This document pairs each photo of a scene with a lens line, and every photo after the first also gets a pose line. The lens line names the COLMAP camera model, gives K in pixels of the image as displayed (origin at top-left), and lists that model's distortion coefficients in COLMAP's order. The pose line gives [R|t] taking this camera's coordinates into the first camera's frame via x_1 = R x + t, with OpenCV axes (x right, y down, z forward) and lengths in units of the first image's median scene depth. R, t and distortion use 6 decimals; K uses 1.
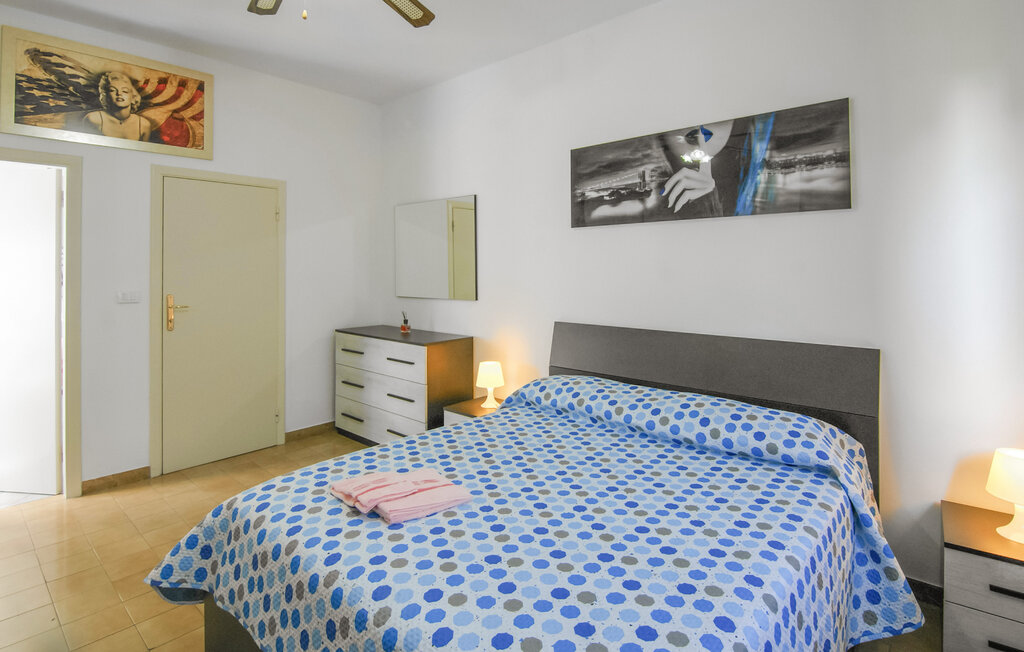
lens RADIAL K [[522.2, 0, 512.0], [0, 522.2, 326.0], [0, 0, 1]] dist [-0.019107, -0.000170]
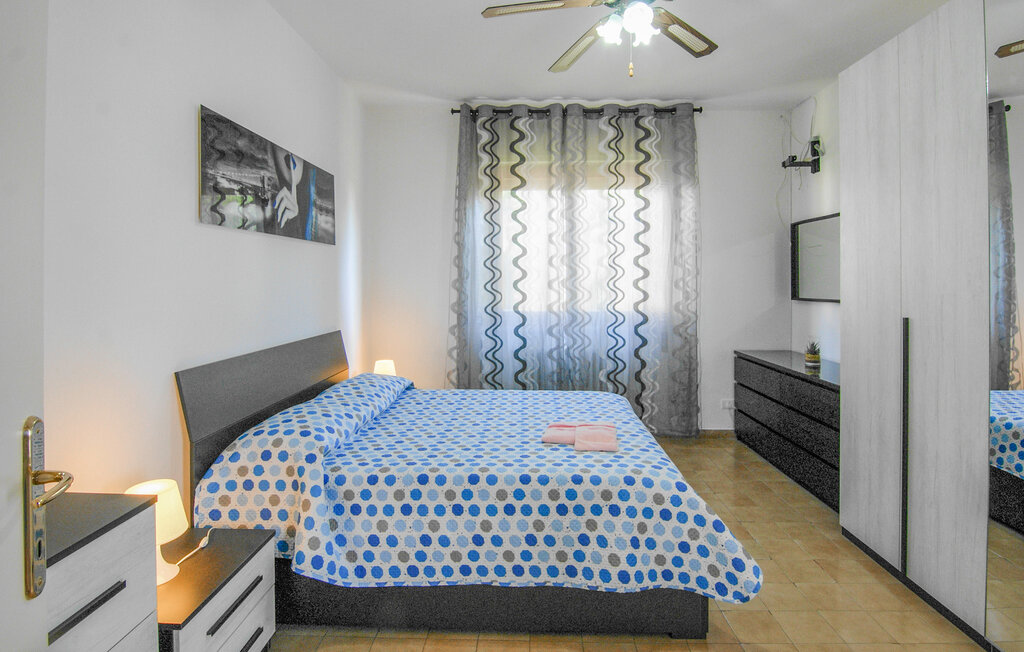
lens RADIAL K [[522.2, 0, 512.0], [0, 522.2, 326.0], [0, 0, 1]] dist [-0.019107, -0.000170]
pose [[-0.655126, -0.073187, 0.751967, -0.731000], [0.069598, 0.985219, 0.156523, -0.151321], [-0.752307, 0.154878, -0.640349, 1.292675]]
